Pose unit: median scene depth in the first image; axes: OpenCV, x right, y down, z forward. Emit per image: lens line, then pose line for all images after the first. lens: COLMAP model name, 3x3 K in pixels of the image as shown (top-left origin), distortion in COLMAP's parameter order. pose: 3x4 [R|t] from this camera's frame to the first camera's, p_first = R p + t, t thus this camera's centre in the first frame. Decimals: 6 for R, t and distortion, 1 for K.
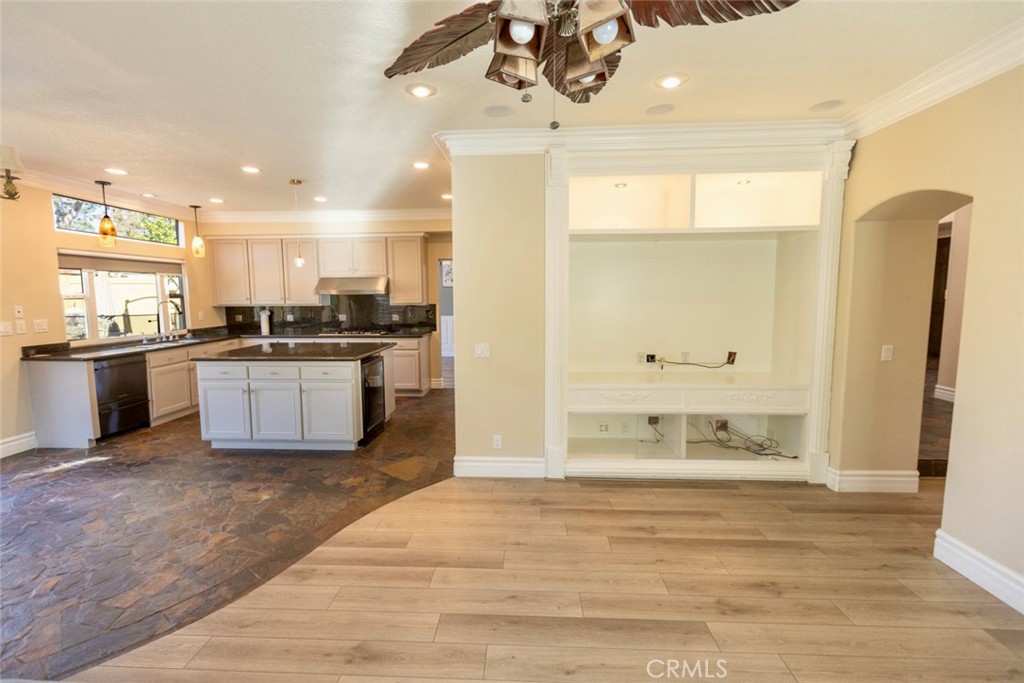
lens RADIAL K [[451.7, 0, 508.8], [0, 451.7, 337.4], [0, 0, 1]] dist [-0.000390, -0.001500]
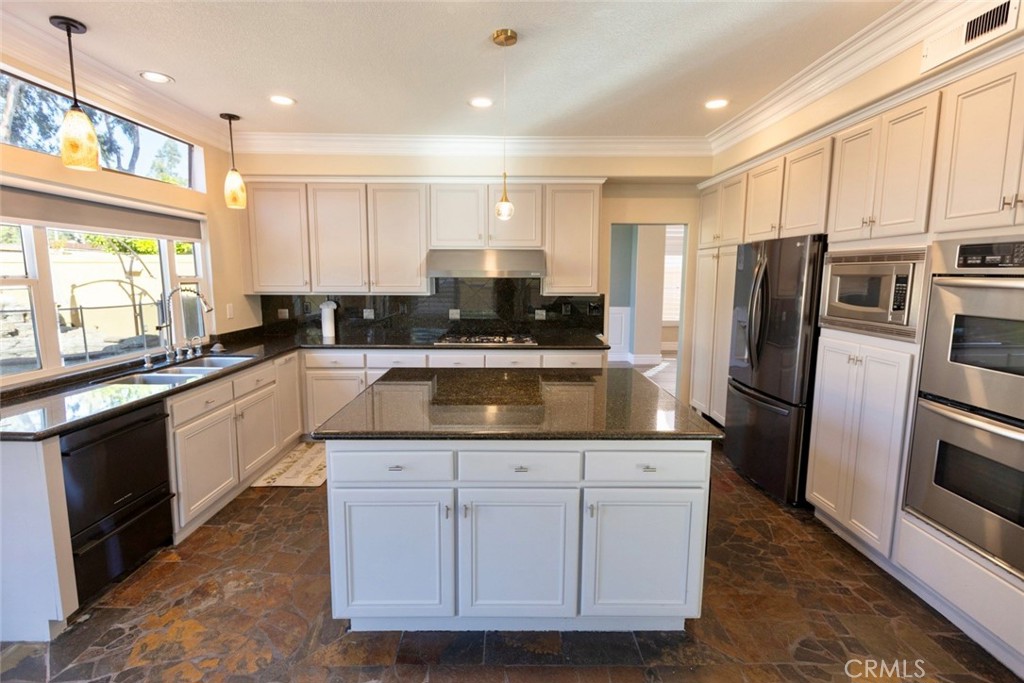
lens RADIAL K [[471.7, 0, 508.7], [0, 471.7, 332.6], [0, 0, 1]] dist [-0.002011, 0.000262]
pose [[0.998156, 0.003618, 0.060590, -0.450596], [-0.005026, 0.999721, 0.023097, -0.045510], [-0.060490, -0.023359, 0.997895, 0.458994]]
